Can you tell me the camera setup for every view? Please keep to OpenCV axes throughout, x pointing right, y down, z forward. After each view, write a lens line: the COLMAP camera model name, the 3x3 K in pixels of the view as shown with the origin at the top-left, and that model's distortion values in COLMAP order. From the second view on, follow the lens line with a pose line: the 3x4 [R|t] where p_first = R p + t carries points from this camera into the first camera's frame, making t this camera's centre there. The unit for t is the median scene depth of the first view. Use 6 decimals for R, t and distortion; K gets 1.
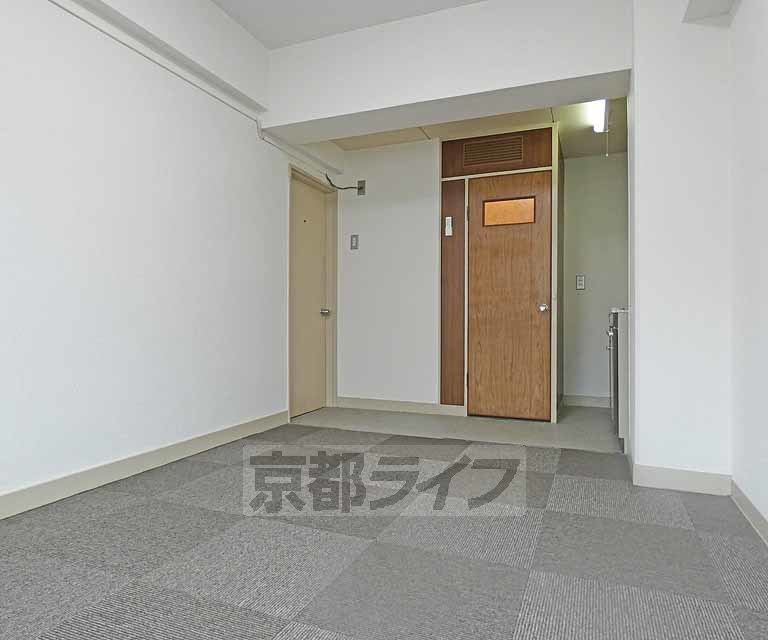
lens RADIAL K [[504.7, 0, 384.0], [0, 504.7, 320.0], [0, 0, 1]] dist [0.002310, 0.003315]
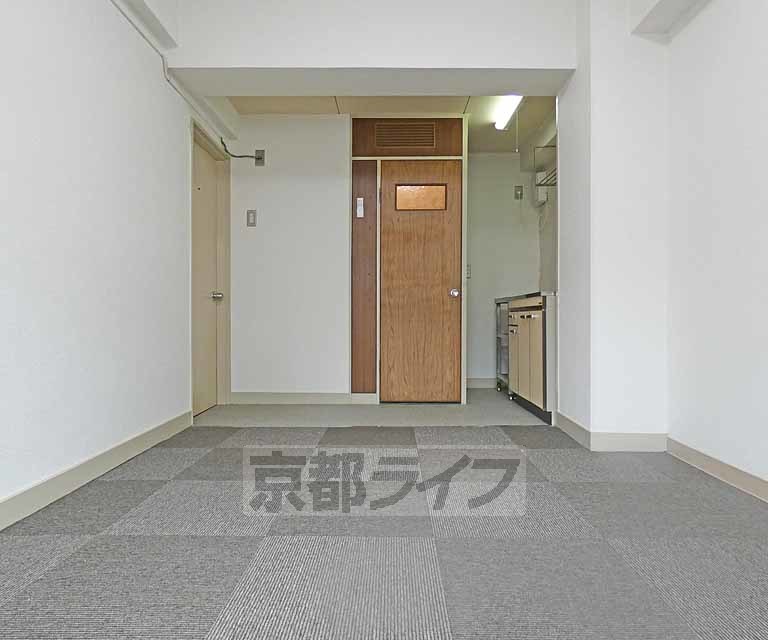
lens RADIAL K [[504.7, 0, 384.0], [0, 504.7, 320.0], [0, 0, 1]] dist [0.002310, 0.003315]
pose [[0.928968, -0.005779, 0.370114, -0.197867], [0.001840, 0.999938, 0.010996, 0.018626], [-0.370155, -0.009533, 0.928921, 0.095051]]
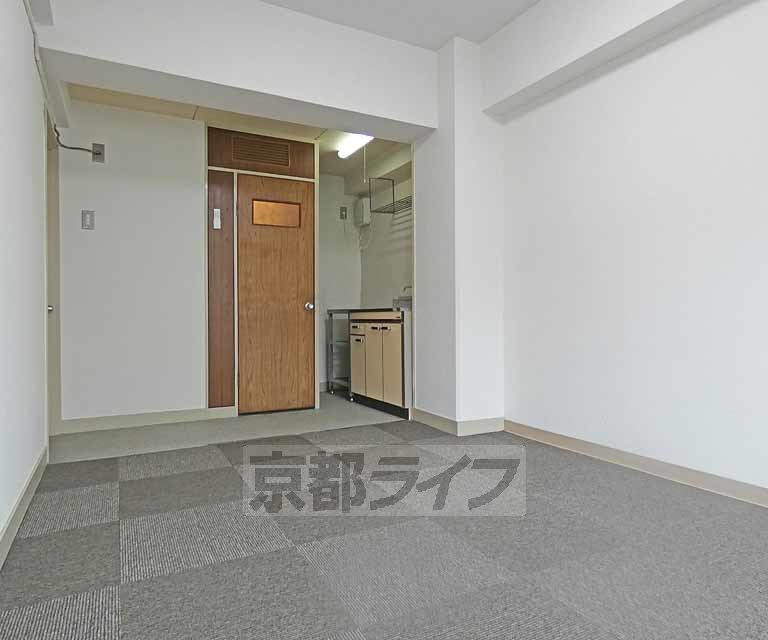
lens RADIAL K [[504.7, 0, 384.0], [0, 504.7, 320.0], [0, 0, 1]] dist [0.002310, 0.003315]
pose [[0.644356, -0.012715, 0.764620, -0.419535], [0.006255, 0.999916, 0.011357, -0.005313], [-0.764700, -0.002535, 0.644382, 0.161211]]
